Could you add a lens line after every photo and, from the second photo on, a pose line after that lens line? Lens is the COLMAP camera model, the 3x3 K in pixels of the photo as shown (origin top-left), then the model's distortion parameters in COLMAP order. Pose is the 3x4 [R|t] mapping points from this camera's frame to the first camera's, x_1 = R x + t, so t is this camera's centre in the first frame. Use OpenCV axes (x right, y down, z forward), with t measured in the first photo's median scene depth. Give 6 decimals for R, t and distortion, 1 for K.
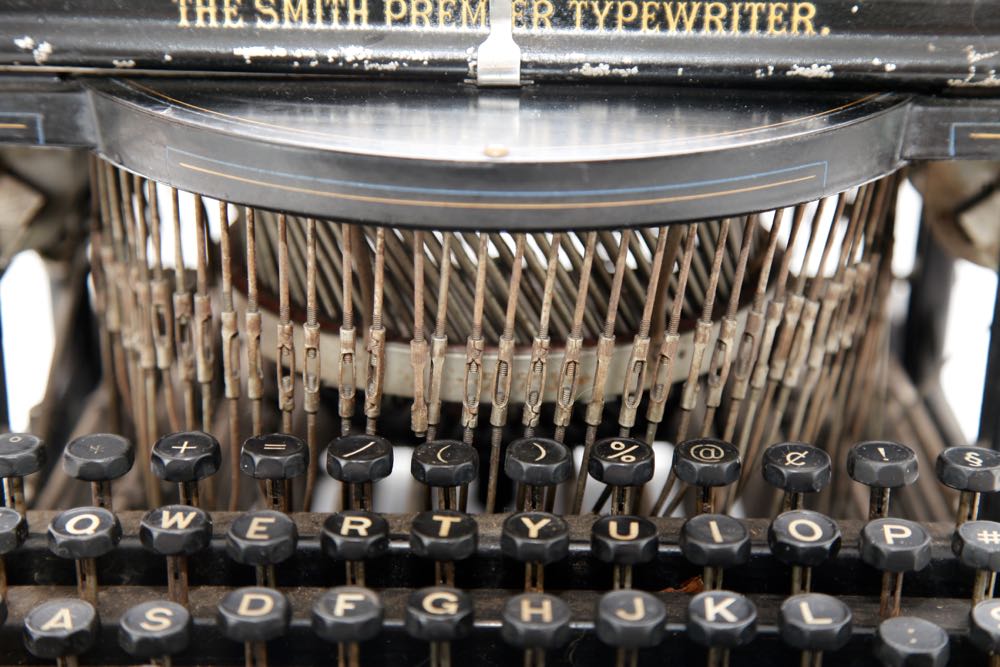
lens RADIAL K [[1879.3, 0, 500.0], [0, 1879.3, 333.5], [0, 0, 1]] dist [0.159022, -0.008871]
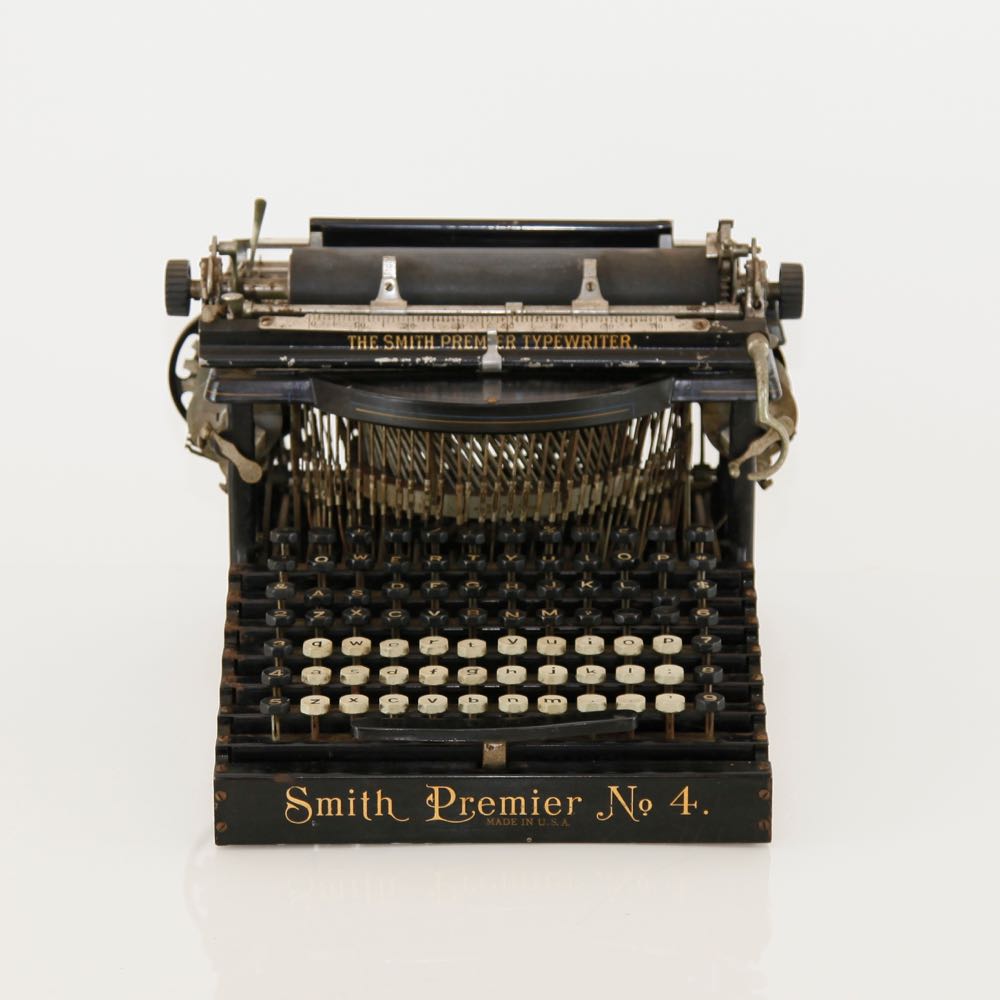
lens RADIAL K [[3722.9, 0, 500.0], [0, 3722.9, 500.0], [0, 0, 1]] dist [0.354904, 2.955059]
pose [[0.999794, -0.017836, 0.009701, -0.037000], [0.018605, 0.996123, -0.085985, 0.404987], [-0.008130, 0.086148, 0.996249, -3.437195]]
